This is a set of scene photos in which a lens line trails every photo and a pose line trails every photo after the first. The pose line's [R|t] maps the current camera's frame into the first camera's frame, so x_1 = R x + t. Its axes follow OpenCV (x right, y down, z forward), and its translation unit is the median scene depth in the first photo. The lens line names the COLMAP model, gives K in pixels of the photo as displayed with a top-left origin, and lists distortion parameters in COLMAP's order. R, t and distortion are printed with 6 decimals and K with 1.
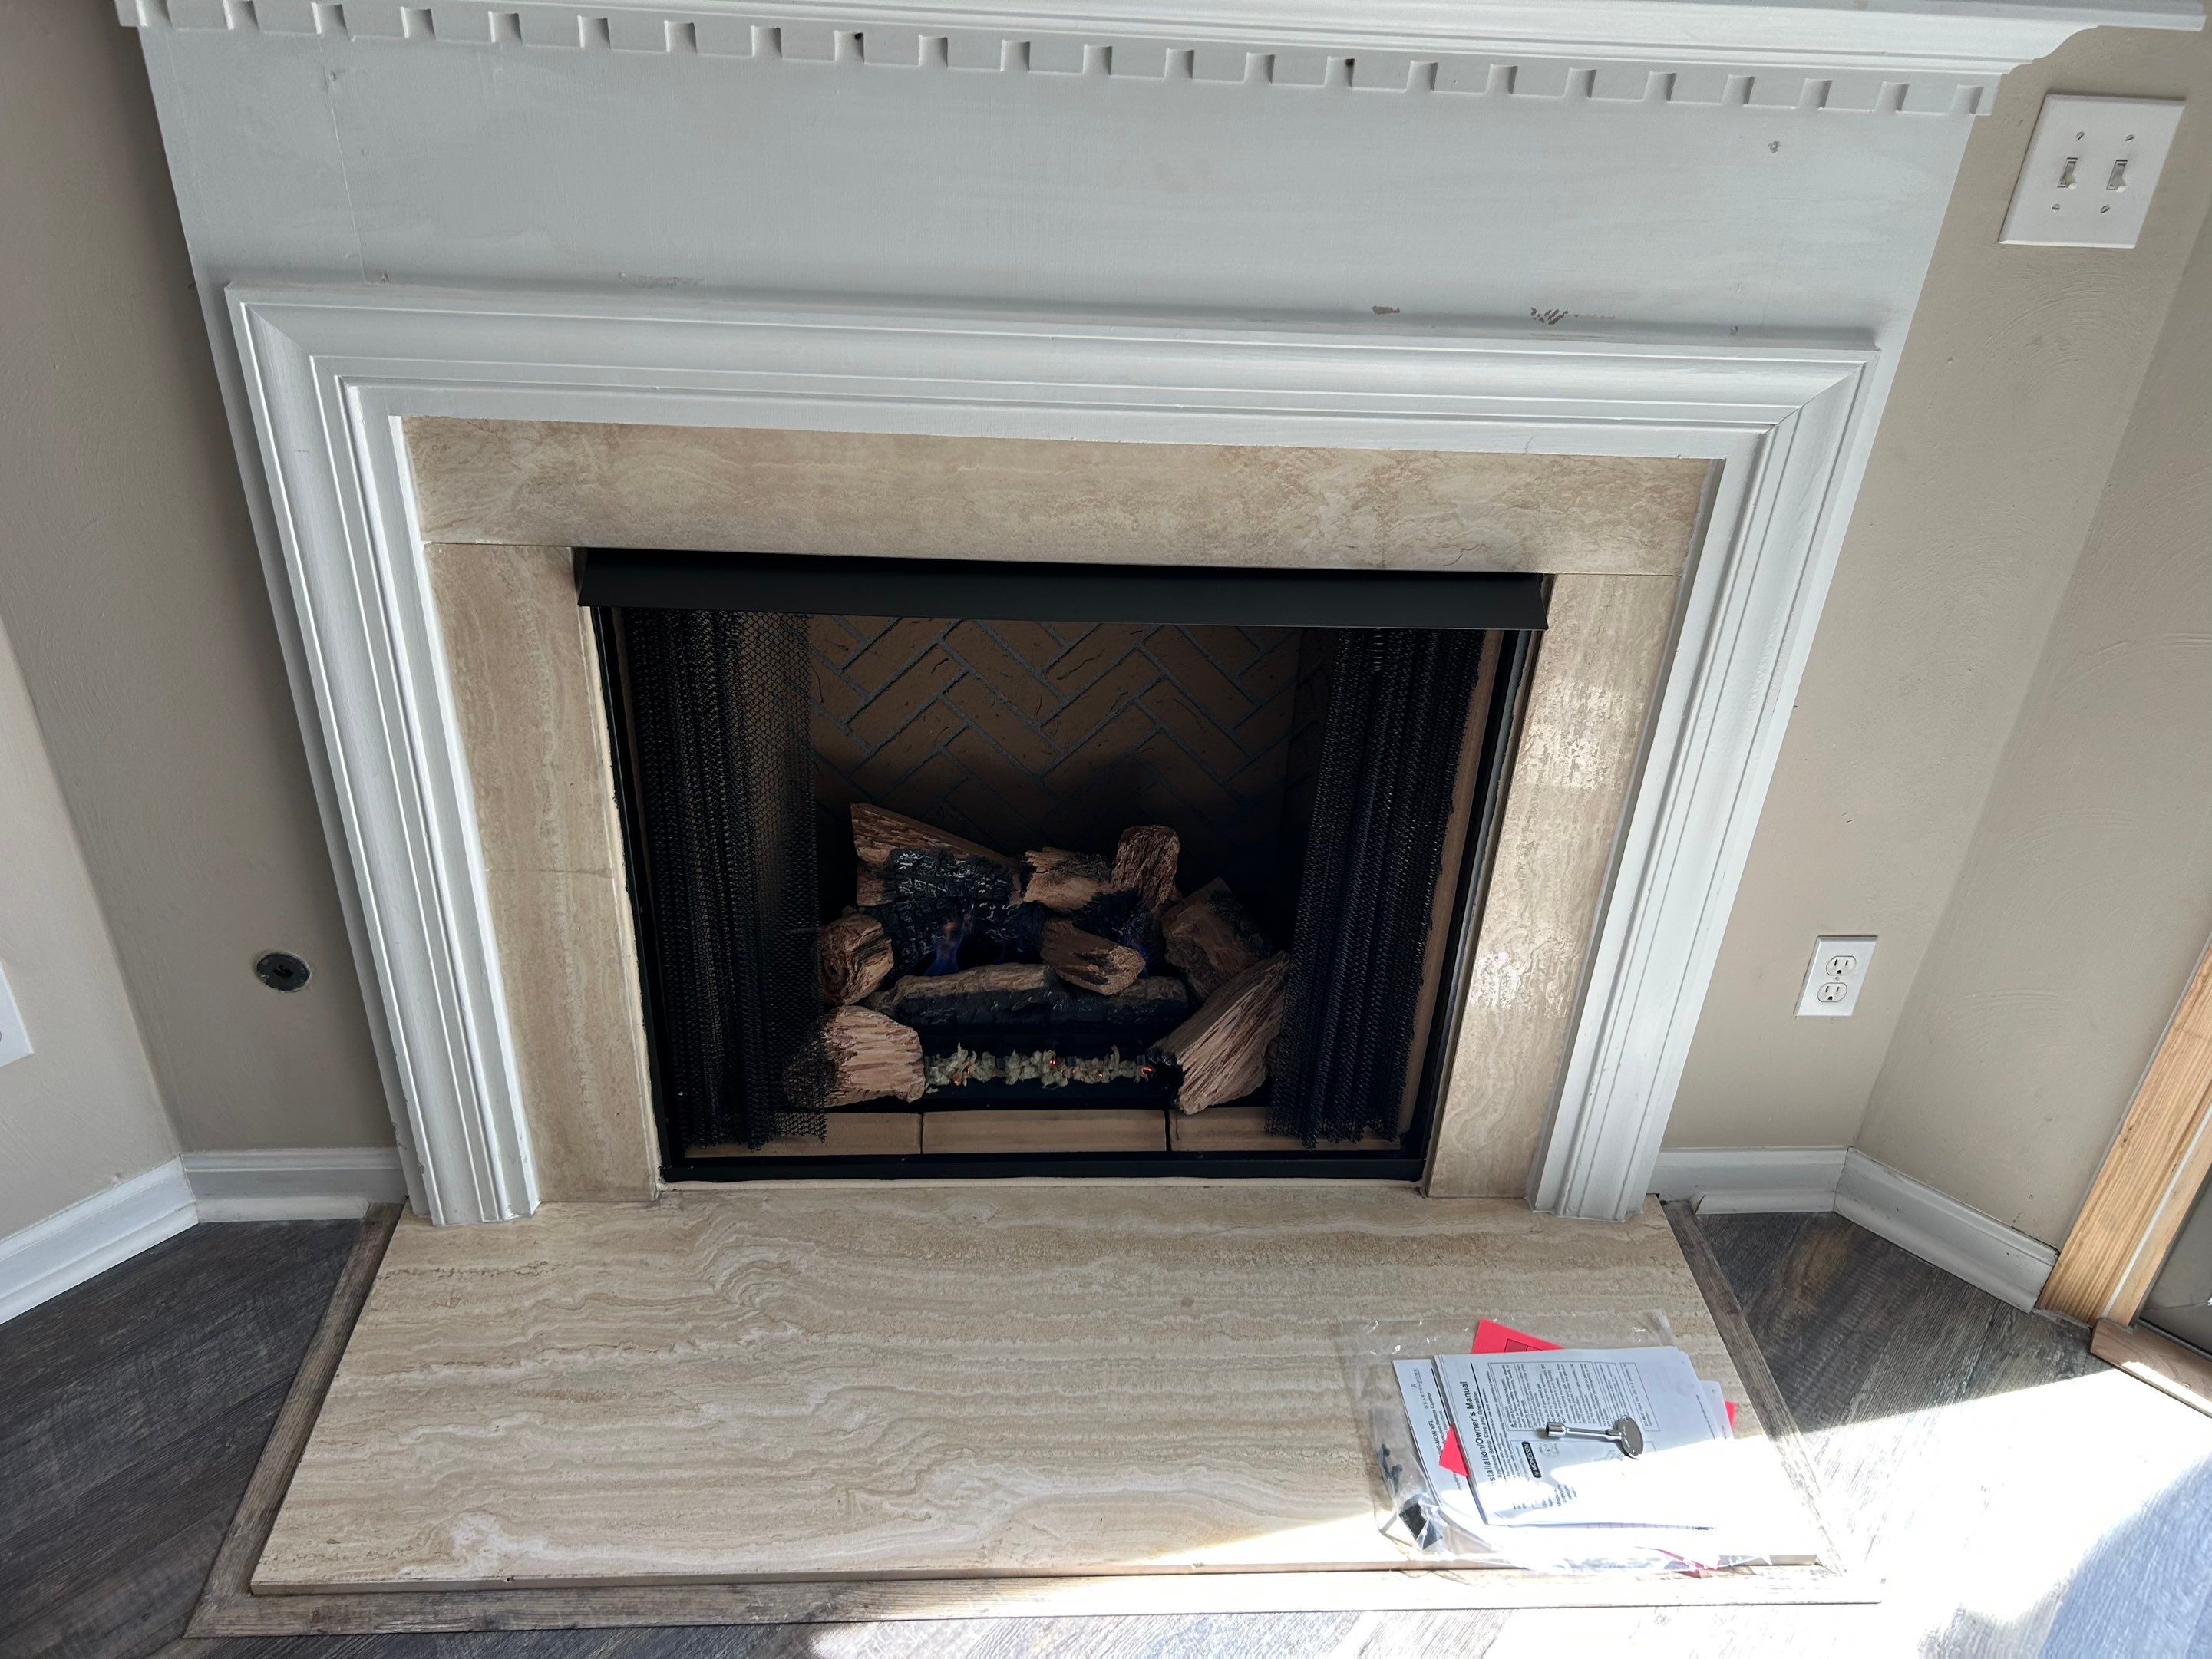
lens RADIAL K [[1667.8, 0, 1106.6], [0, 1667.8, 814.6], [0, 0, 1]] dist [0.036975, -0.049696]
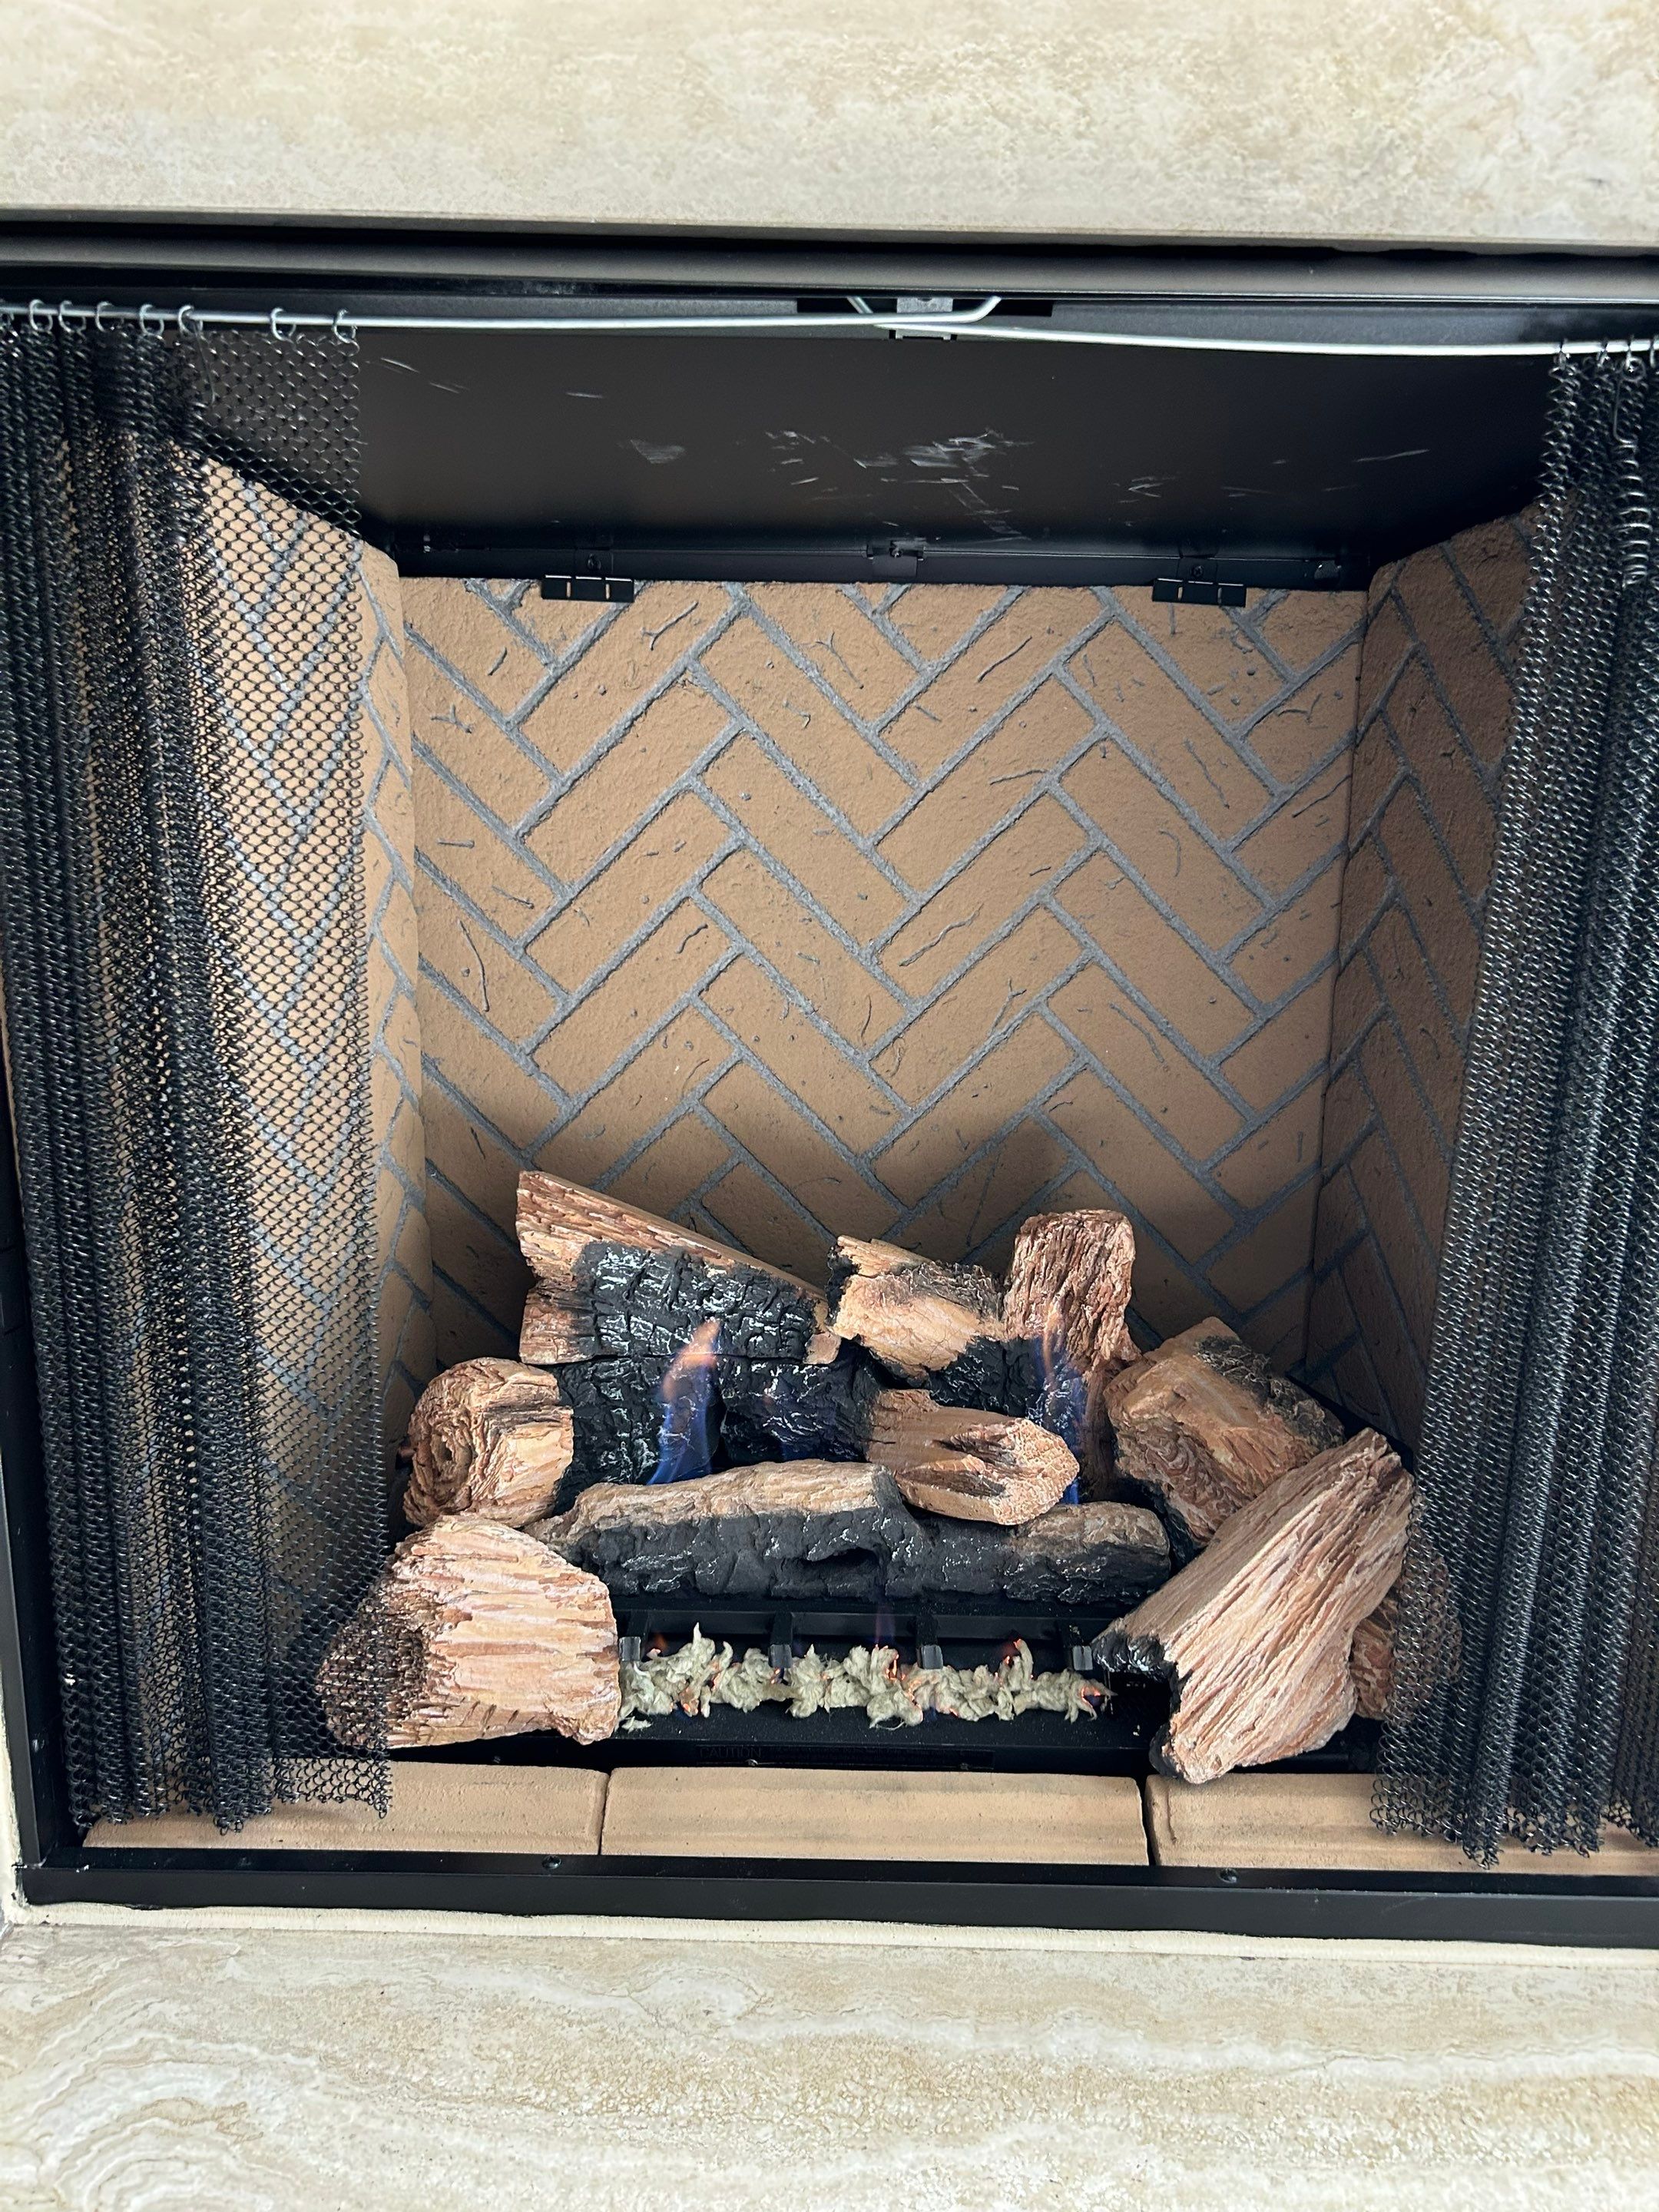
lens RADIAL K [[1668.0, 0, 819.8], [0, 1668.0, 1121.6], [0, 0, 1]] dist [0.036975, -0.049696]
pose [[0.997106, -0.011218, -0.075188, -0.017219], [-0.013313, 0.948002, -0.317985, 0.173757], [0.074845, 0.318065, 0.945110, 0.565939]]
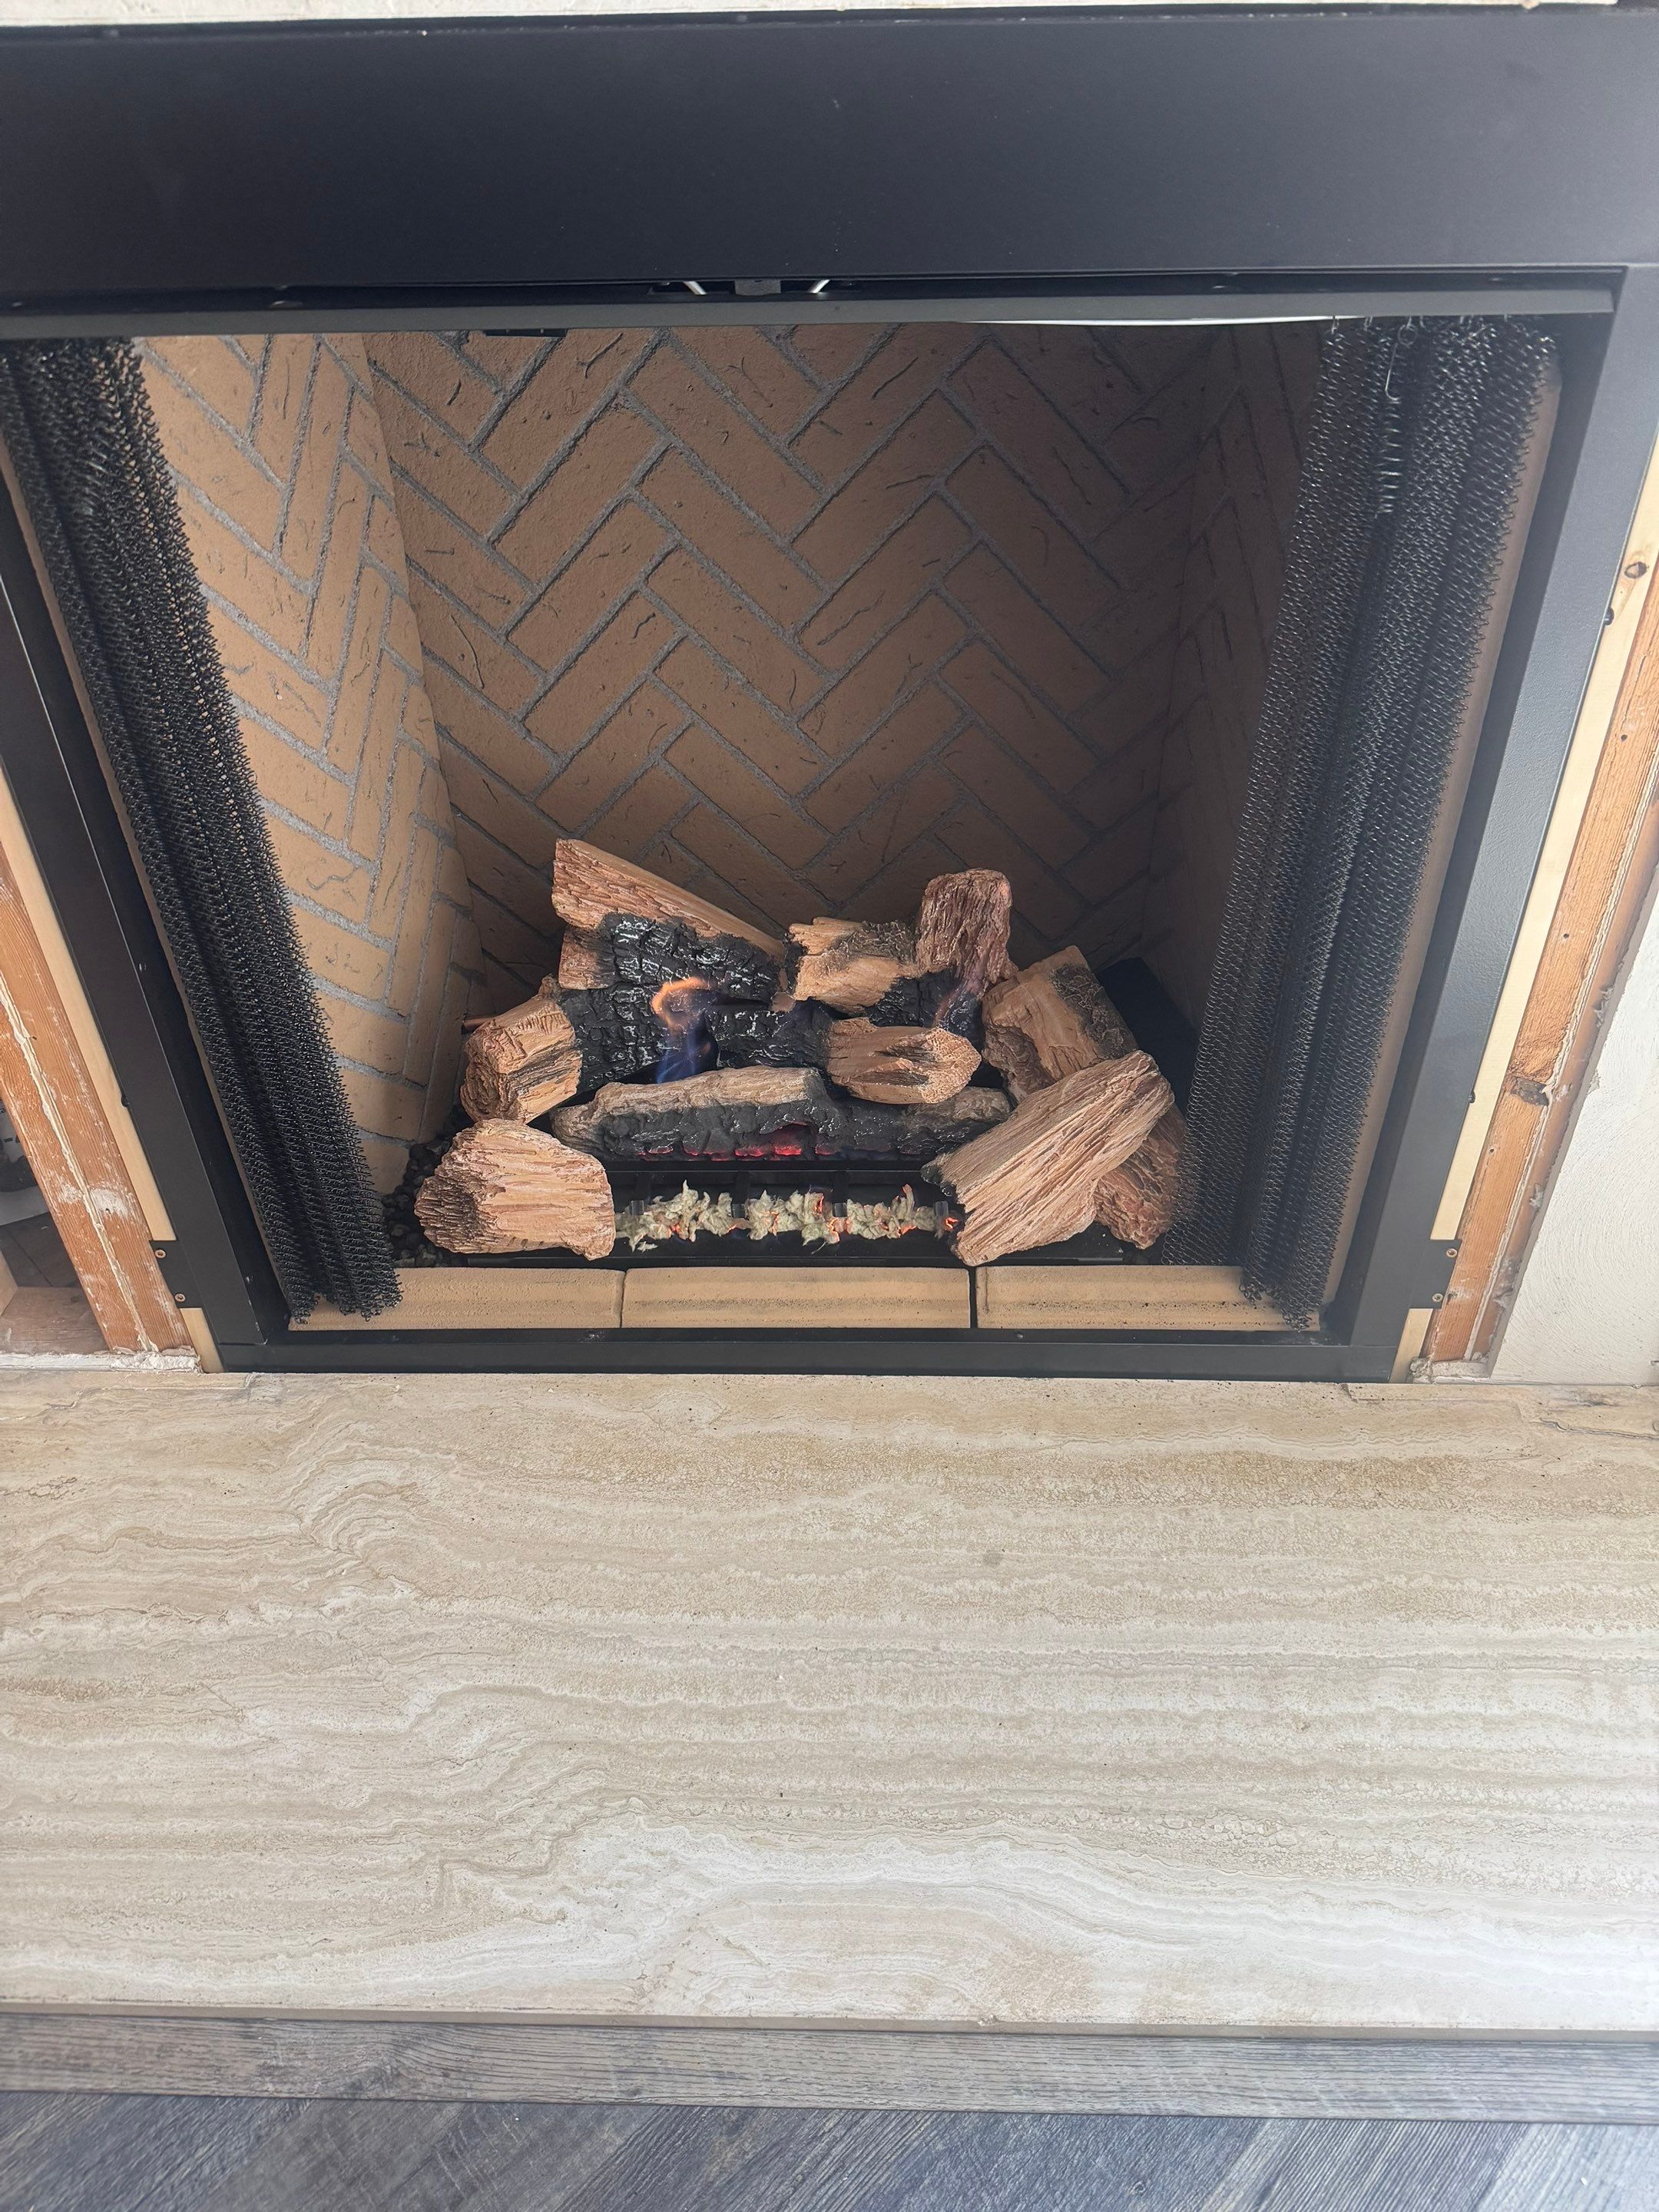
lens RADIAL K [[1553.6, 0, 840.6], [0, 1553.6, 1123.8], [0, 0, 1]] dist [0.047589, -0.063623]
pose [[0.995420, 0.000480, -0.095596, 0.048328], [0.010042, 0.993930, 0.109552, 0.051897], [0.095068, -0.110010, 0.989373, 0.407503]]
